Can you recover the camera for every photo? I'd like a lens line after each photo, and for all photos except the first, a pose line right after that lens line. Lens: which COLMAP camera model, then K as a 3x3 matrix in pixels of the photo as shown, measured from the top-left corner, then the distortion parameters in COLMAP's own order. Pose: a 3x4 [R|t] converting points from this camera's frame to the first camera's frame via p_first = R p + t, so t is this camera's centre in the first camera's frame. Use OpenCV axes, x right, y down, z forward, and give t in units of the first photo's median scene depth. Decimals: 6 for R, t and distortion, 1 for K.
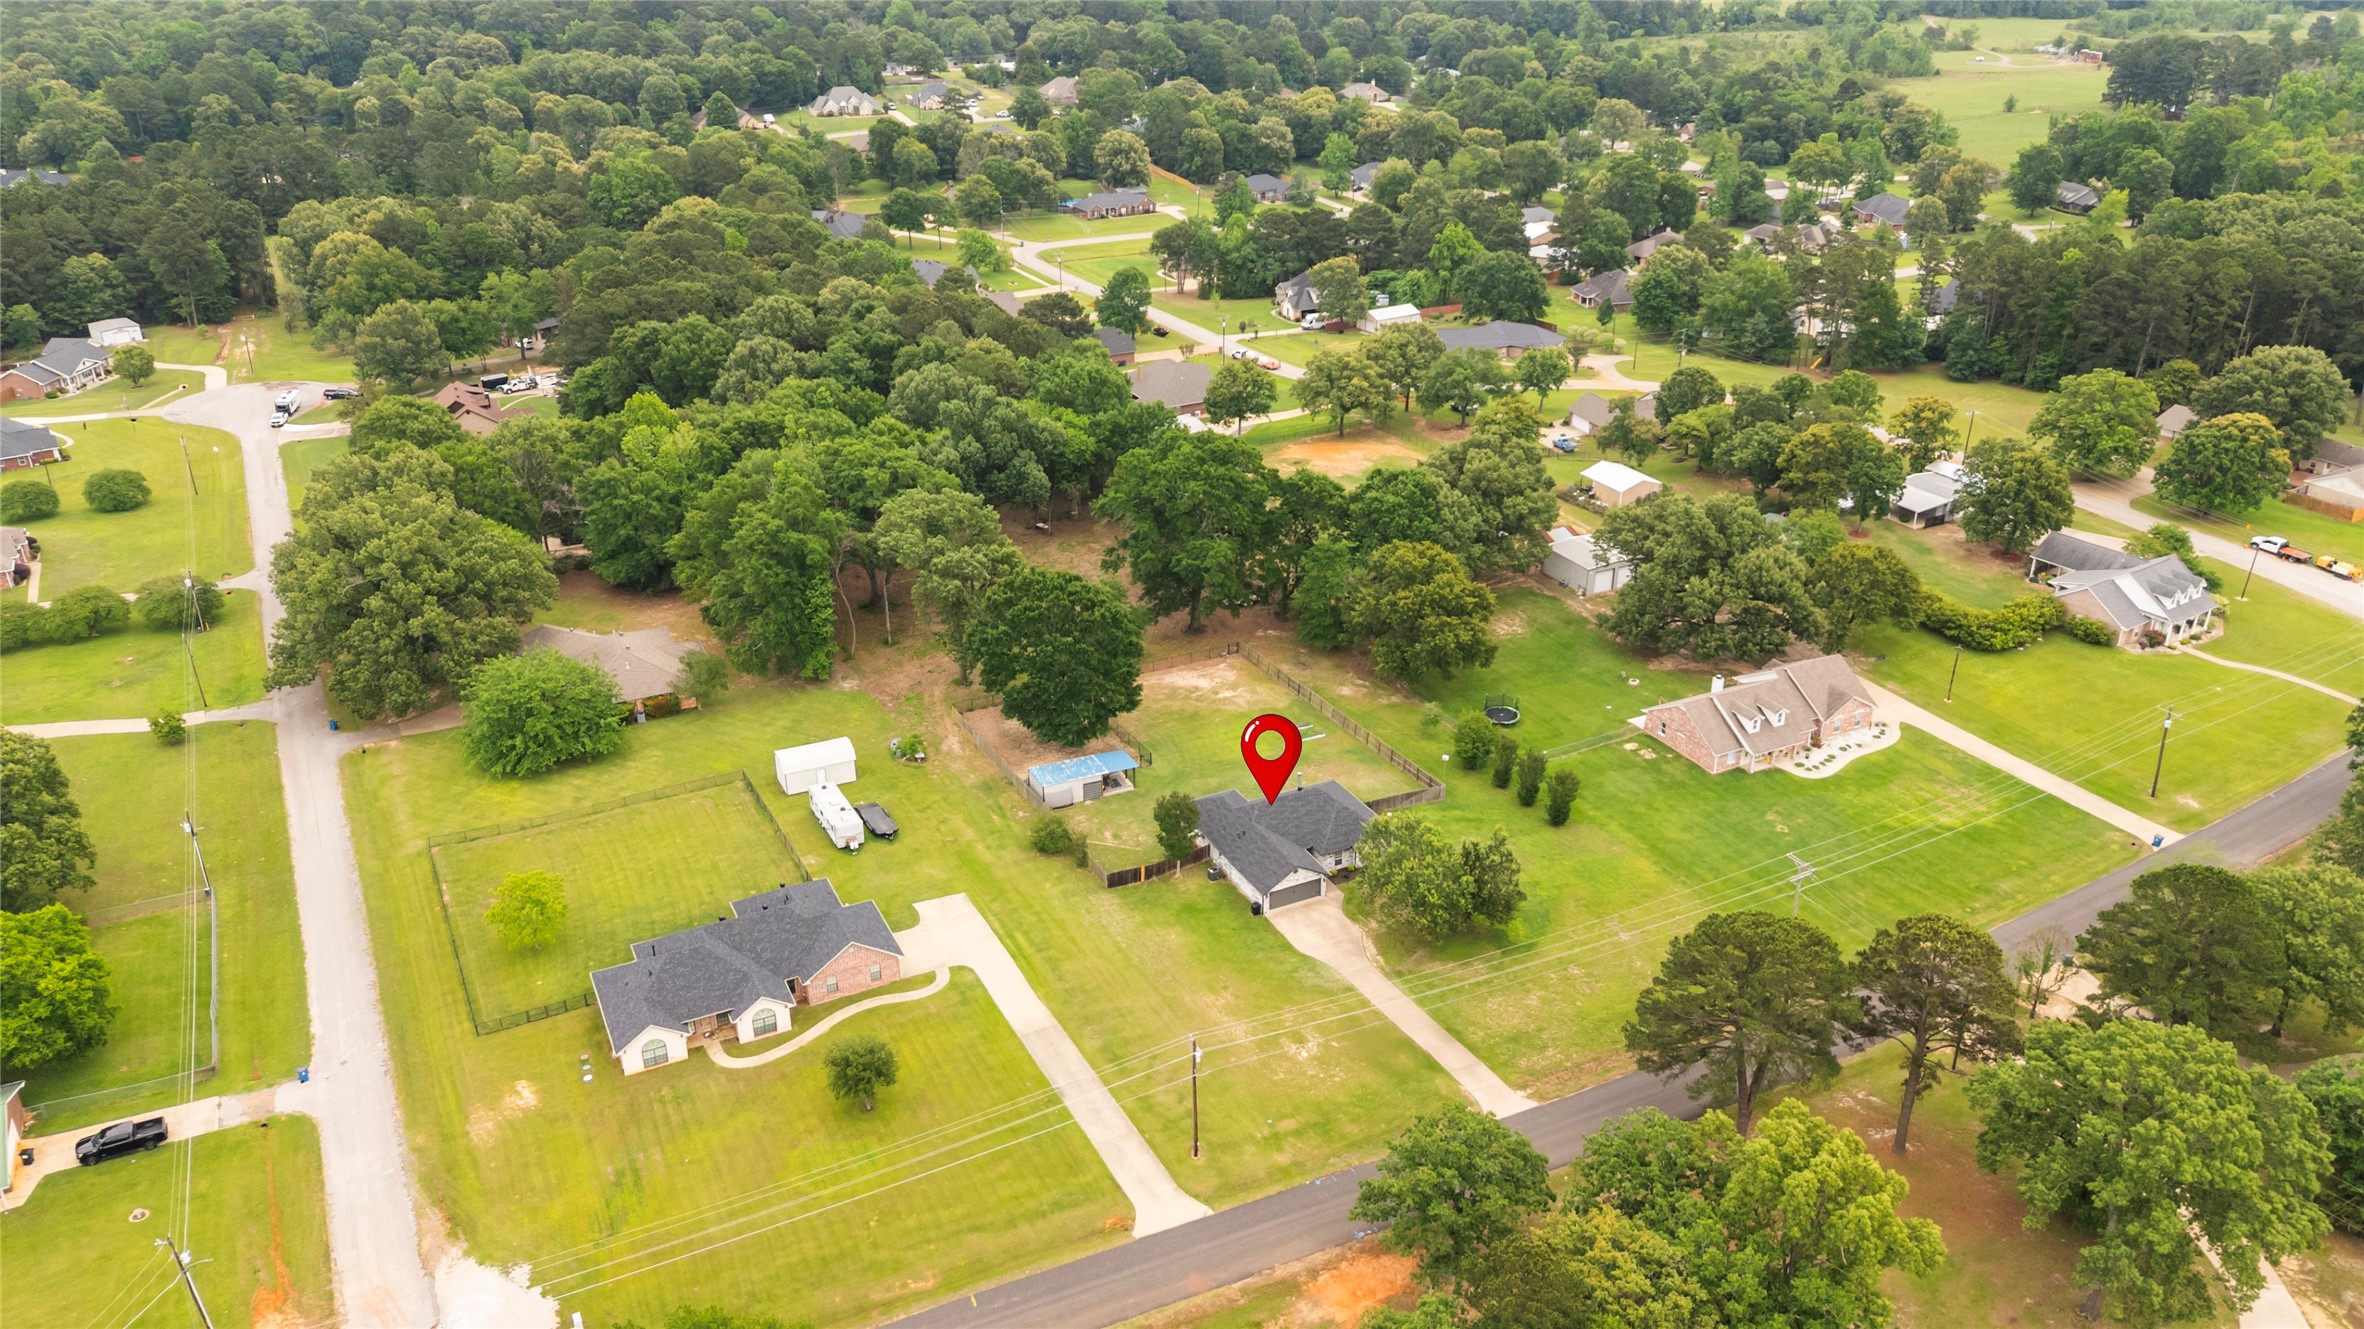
lens RADIAL K [[1739.4, 0, 1182.0], [0, 1739.4, 664.5], [0, 0, 1]] dist [0.080502, -0.072473]
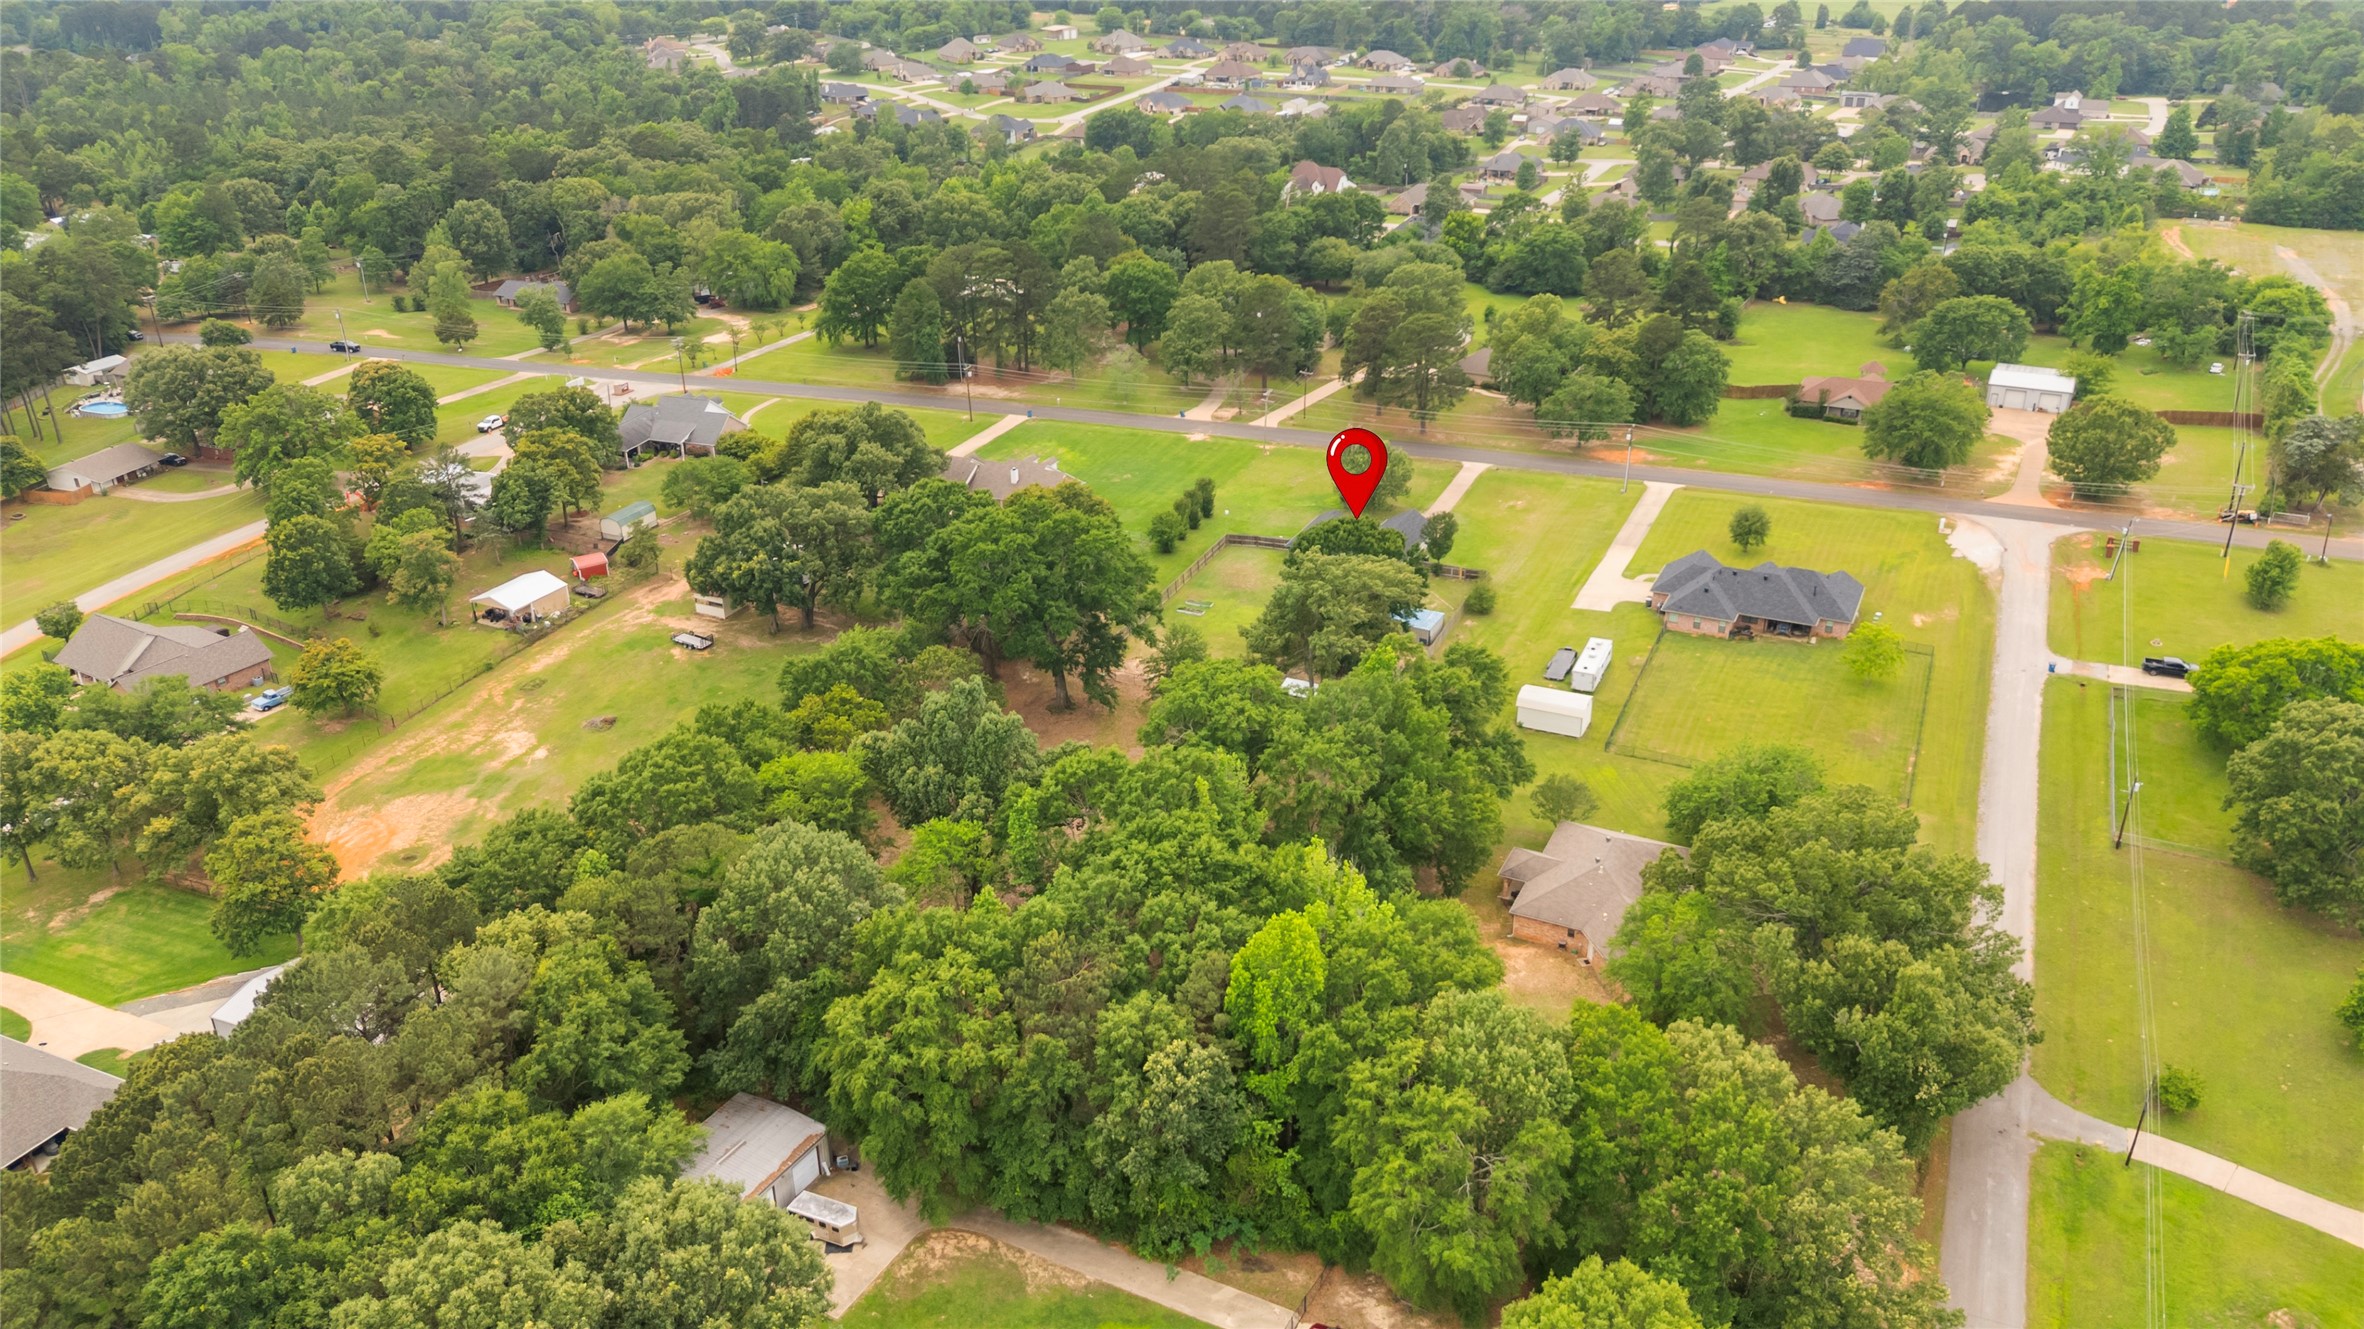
lens RADIAL K [[1737.7, 0, 1182.0], [0, 1737.7, 664.5], [0, 0, 1]] dist [0.060121, -0.045320]
pose [[-0.616913, -0.323764, 0.717353, -0.763405], [0.356575, 0.697574, 0.621486, -0.653035], [-0.701622, 0.639193, -0.314896, 1.366662]]
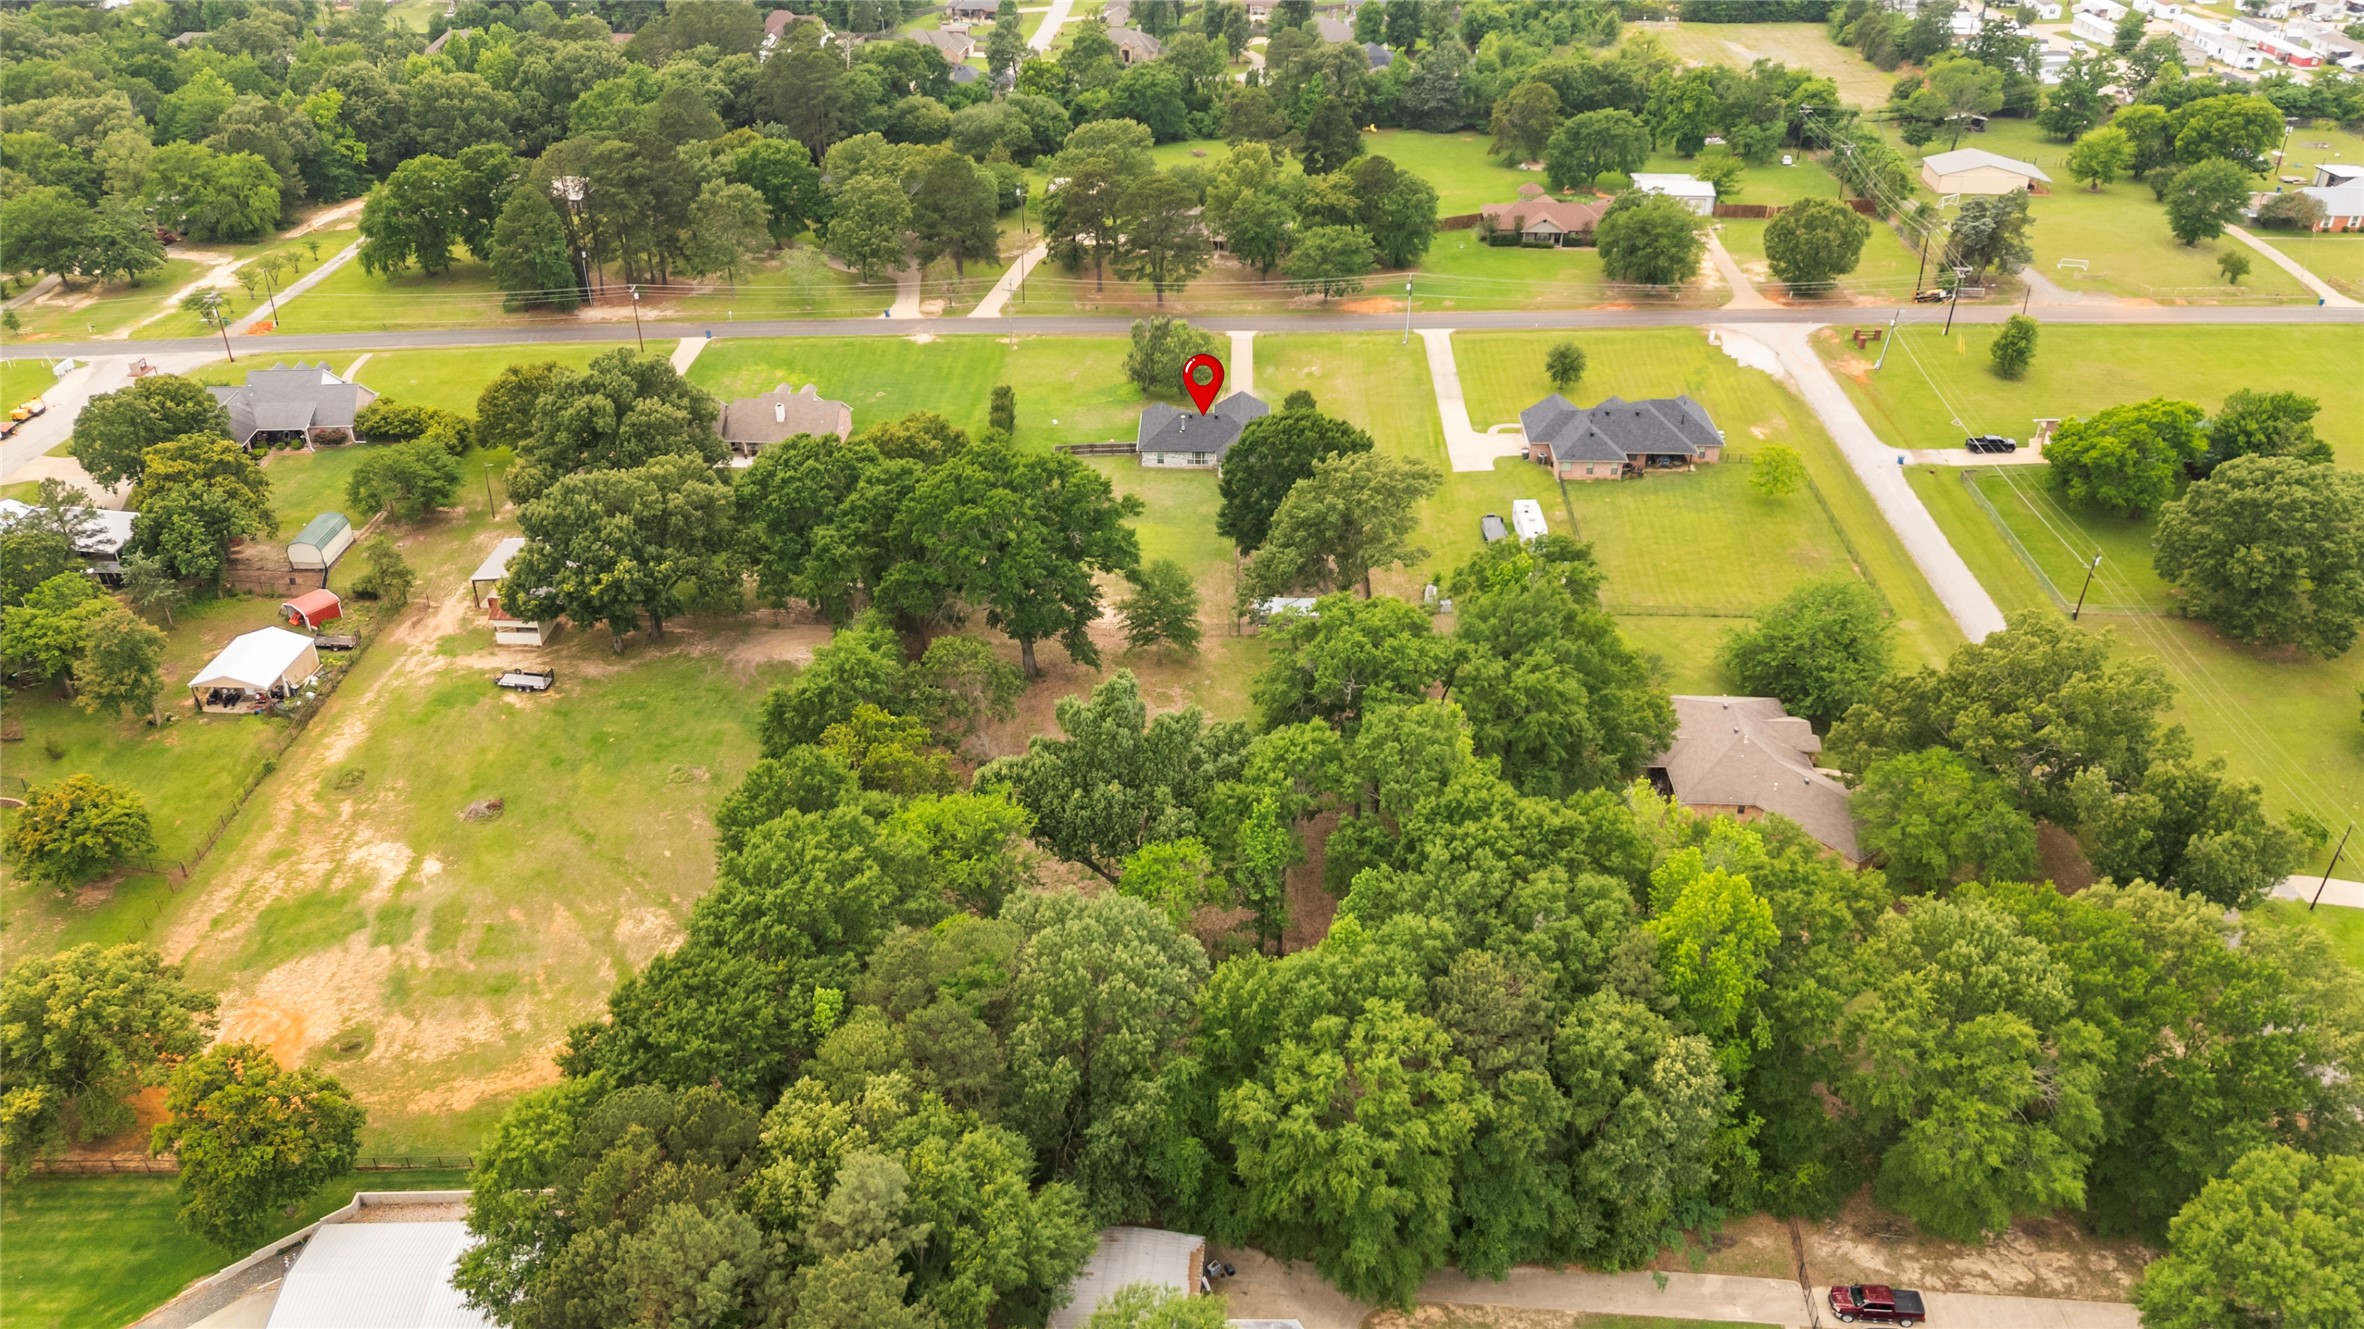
lens RADIAL K [[1737.7, 0, 1182.0], [0, 1737.7, 664.5], [0, 0, 1]] dist [0.060121, -0.045320]
pose [[-0.880489, -0.234953, 0.411747, -0.429110], [0.210530, 0.584403, 0.783677, -0.713940], [-0.424754, 0.776705, -0.465096, 1.489596]]
